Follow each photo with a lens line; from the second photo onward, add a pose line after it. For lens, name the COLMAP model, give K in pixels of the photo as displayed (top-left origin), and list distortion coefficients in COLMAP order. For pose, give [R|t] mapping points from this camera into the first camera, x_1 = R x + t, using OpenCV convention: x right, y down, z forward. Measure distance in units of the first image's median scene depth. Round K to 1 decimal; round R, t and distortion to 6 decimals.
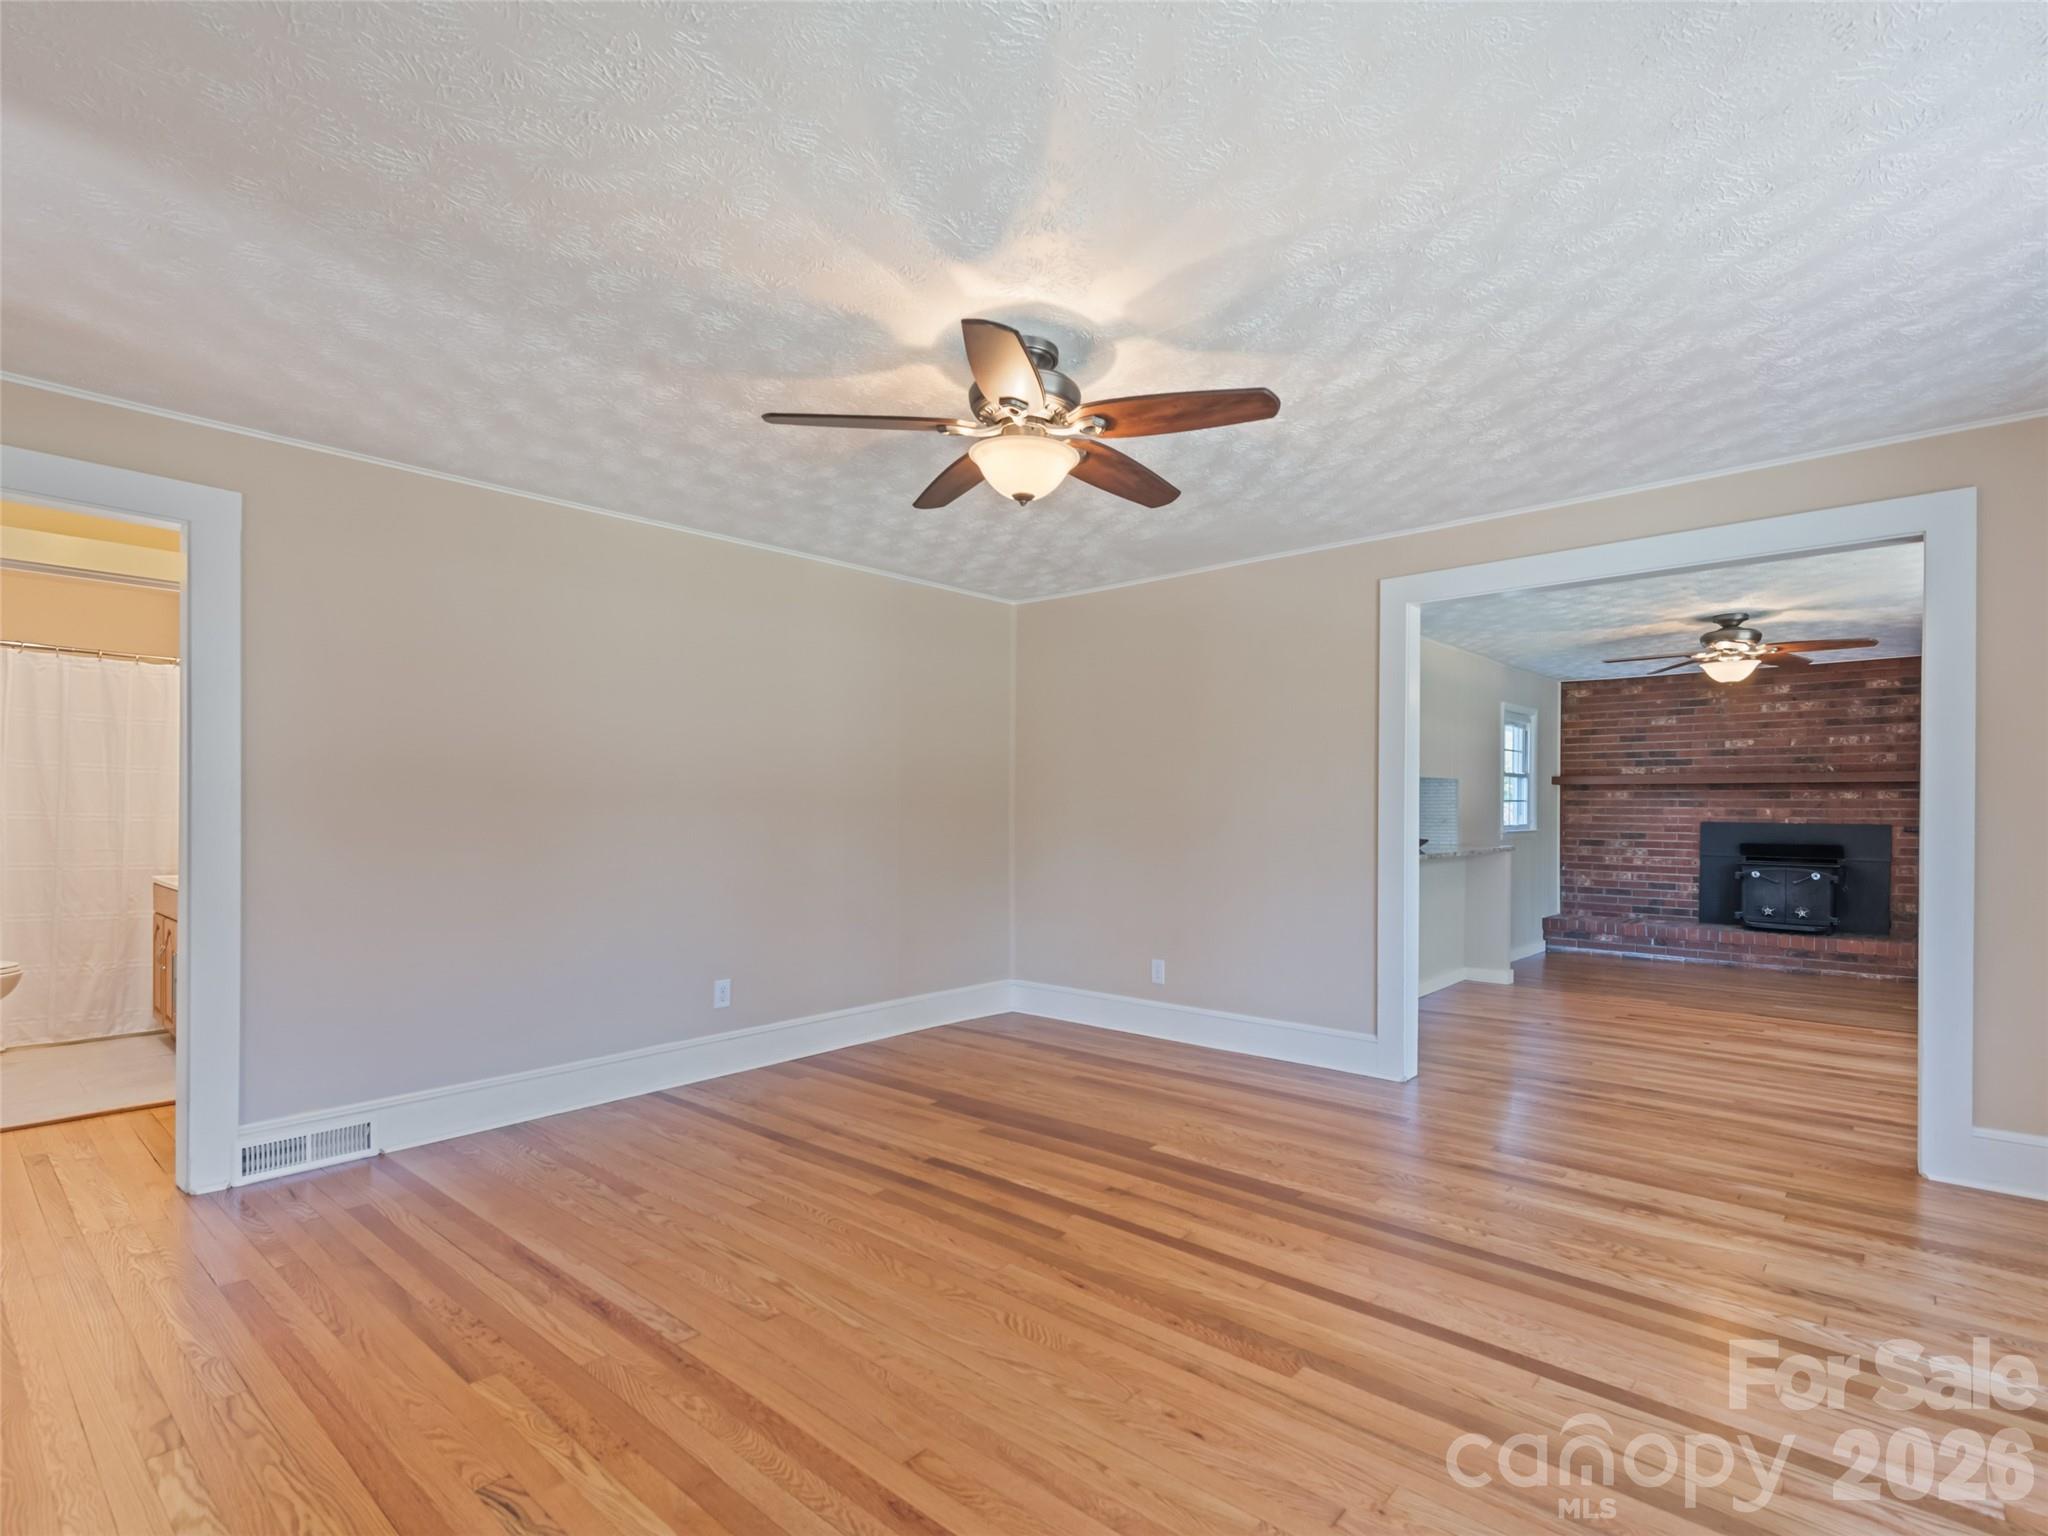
lens RADIAL K [[988.2, 0, 1053.7], [0, 988.2, 814.3], [0, 0, 1]] dist [0.016355, 0.000405]
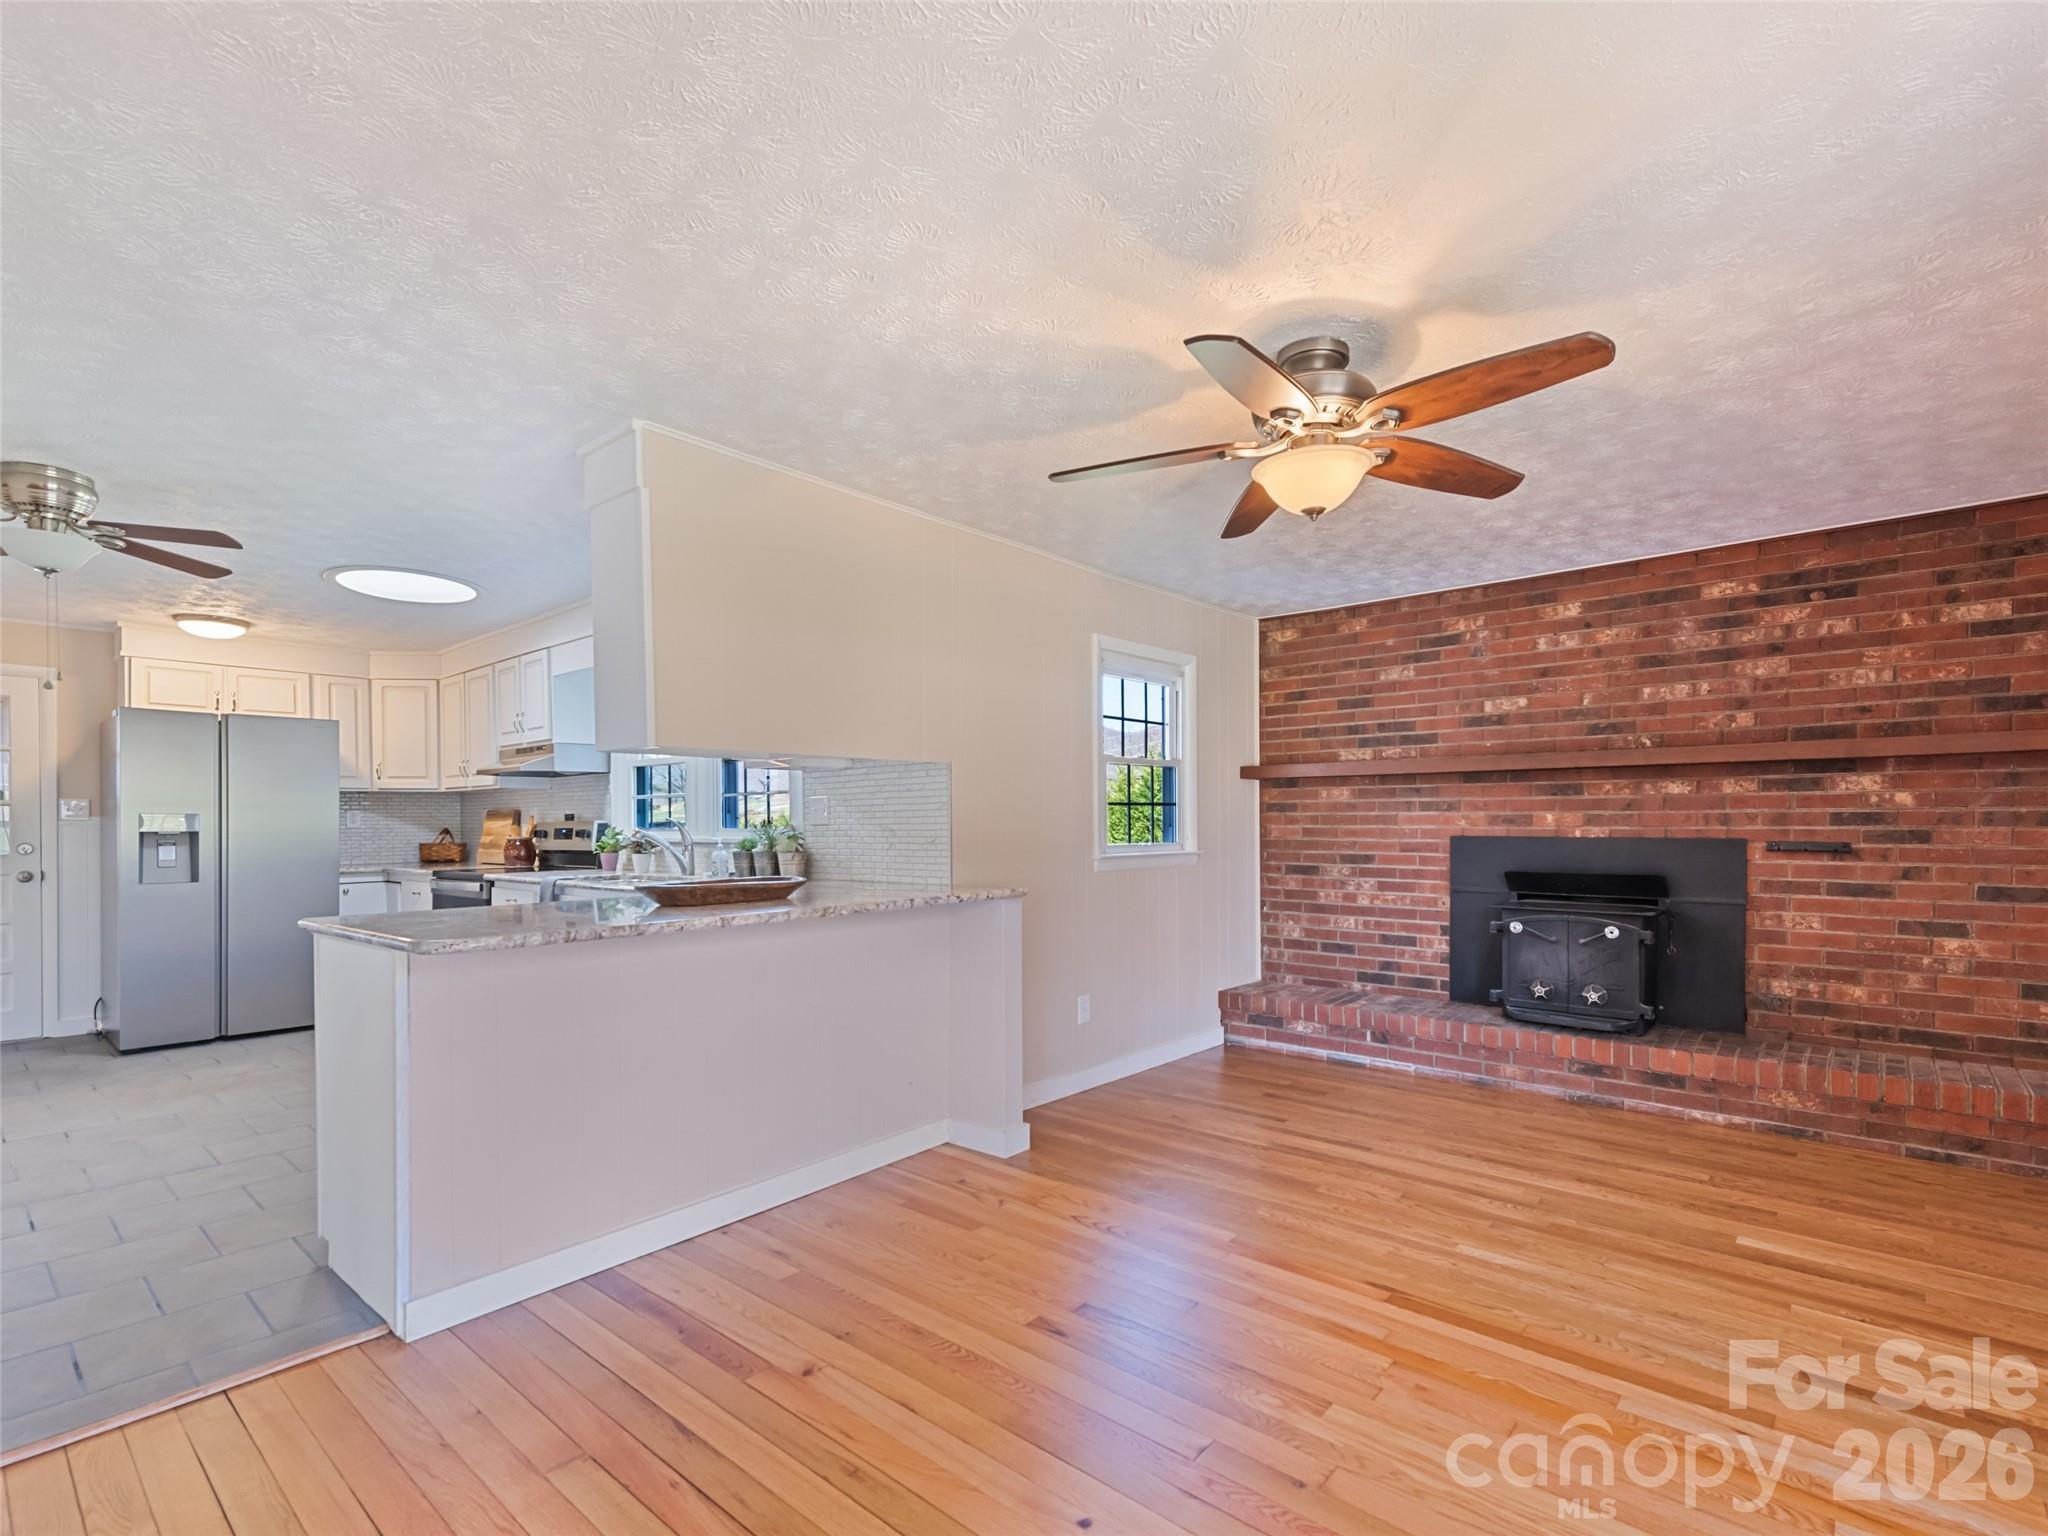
lens RADIAL K [[941.7, 0, 1045.9], [0, 941.7, 829.9], [0, 0, 1]] dist [0.022120, -0.002928]
pose [[0.999806, -0.008794, 0.017625, 0.390827], [0.008785, 0.999961, 0.000610, 0.001374], [-0.017629, -0.000455, 0.999844, 0.423688]]
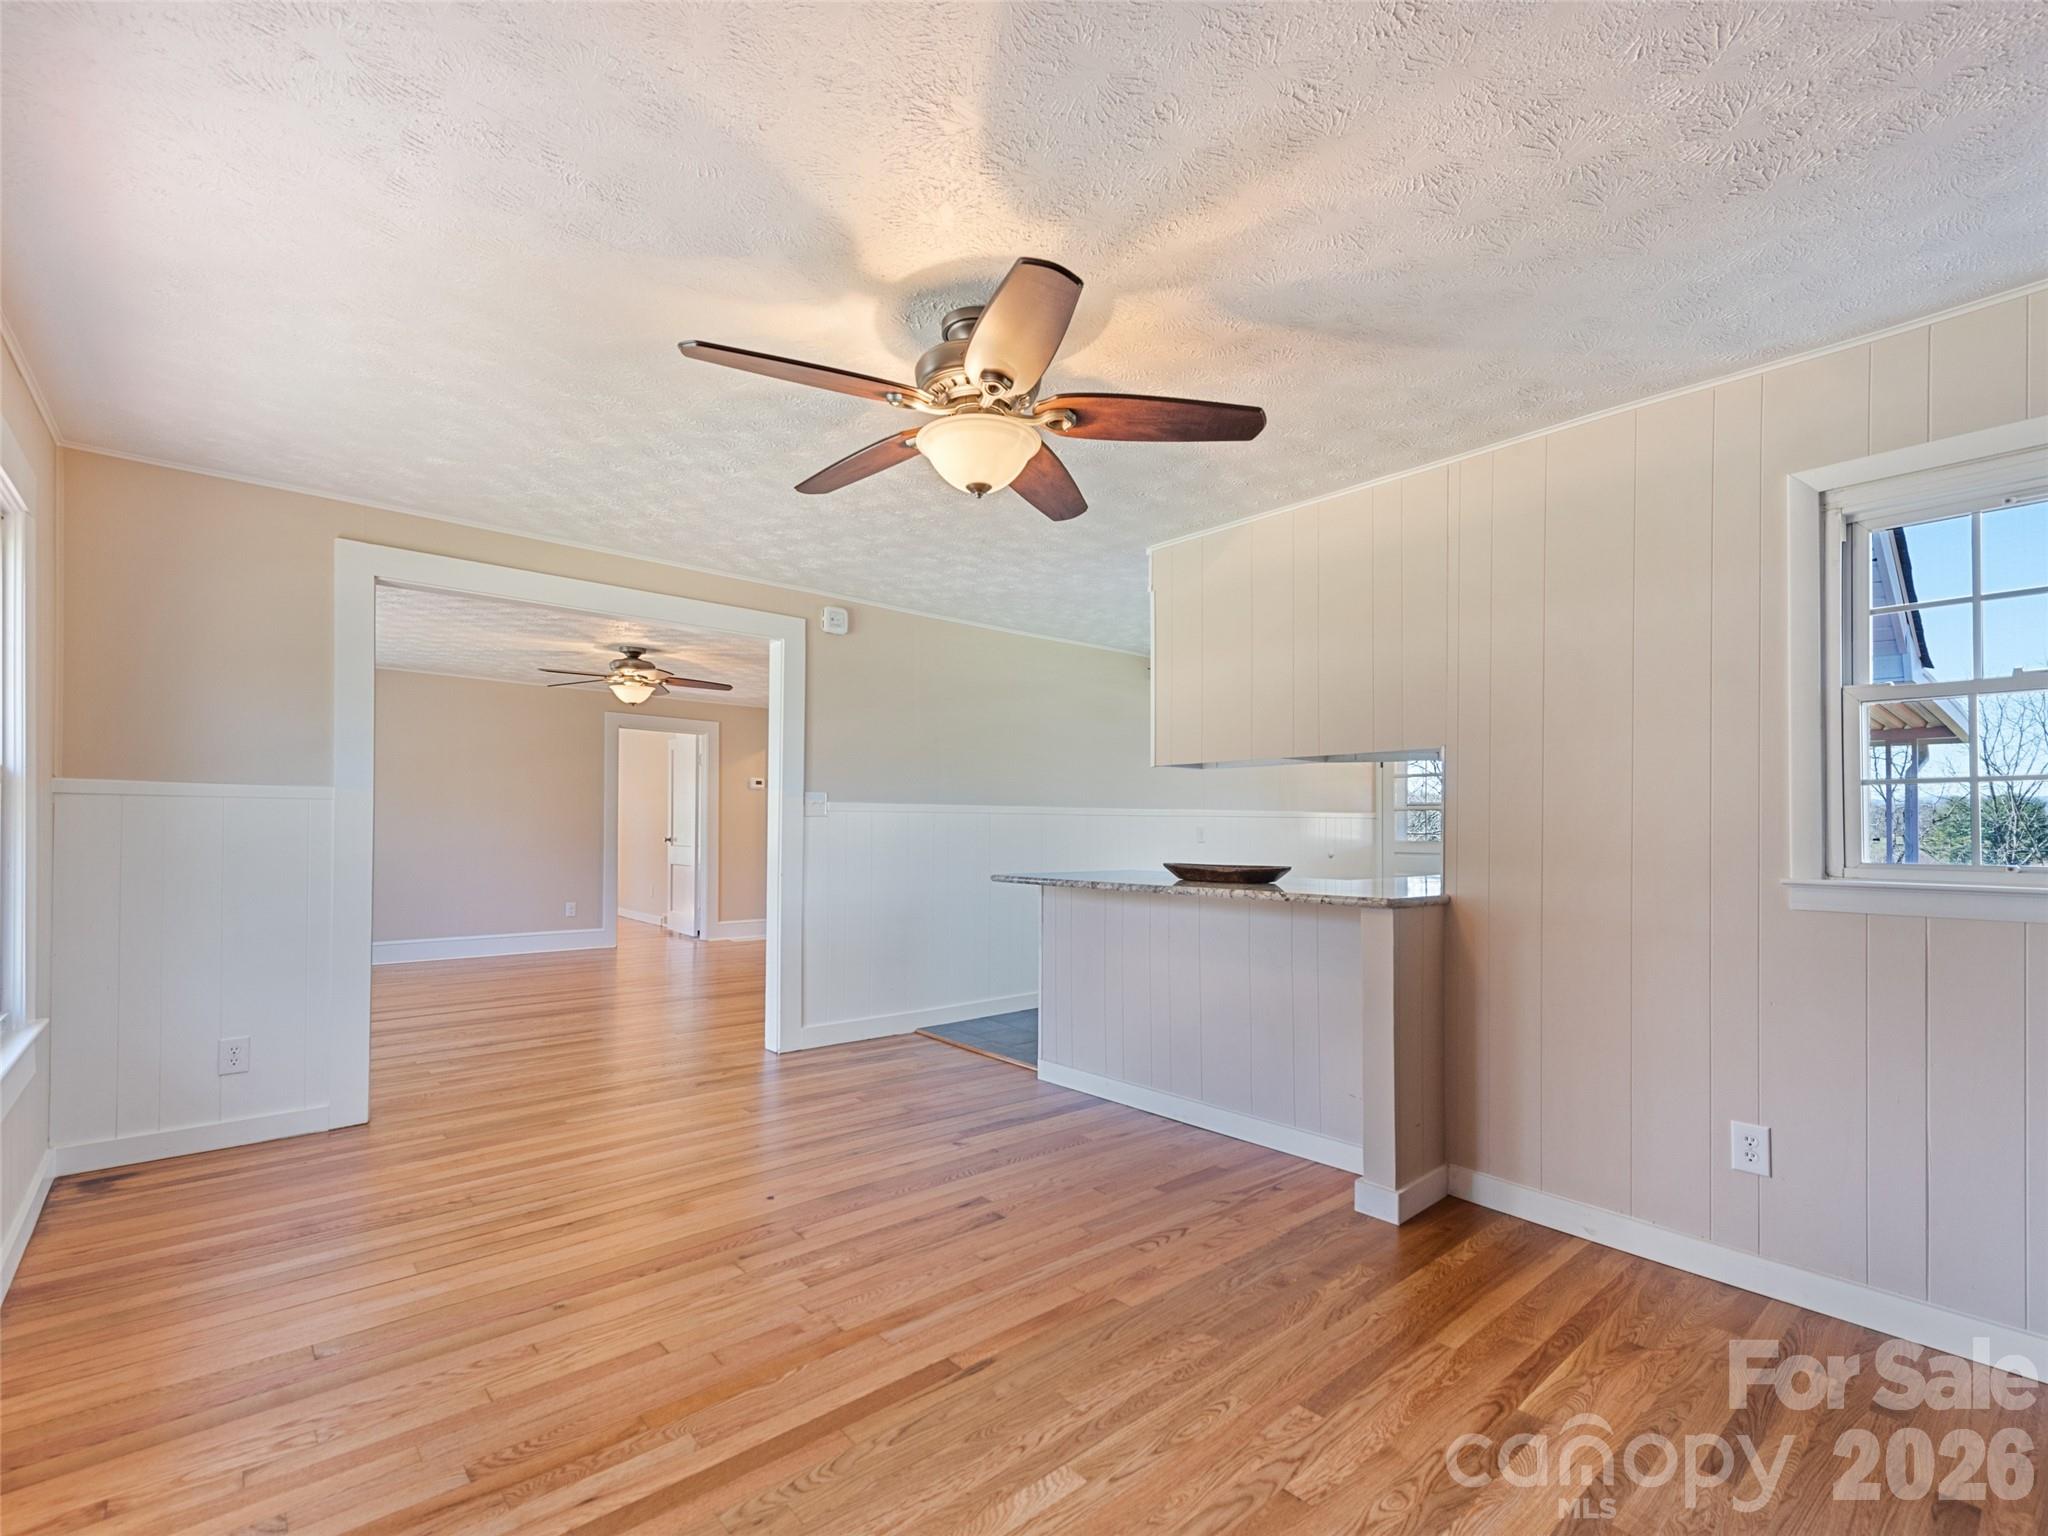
lens RADIAL K [[941.7, 0, 1057.9], [0, 941.7, 814.1], [0, 0, 1]] dist [0.022120, -0.002928]
pose [[-0.100960, -0.015674, -0.994767, 0.739223], [-0.010798, 0.999834, -0.014658, 0.003209], [0.994832, 0.009261, -0.101112, 0.754069]]
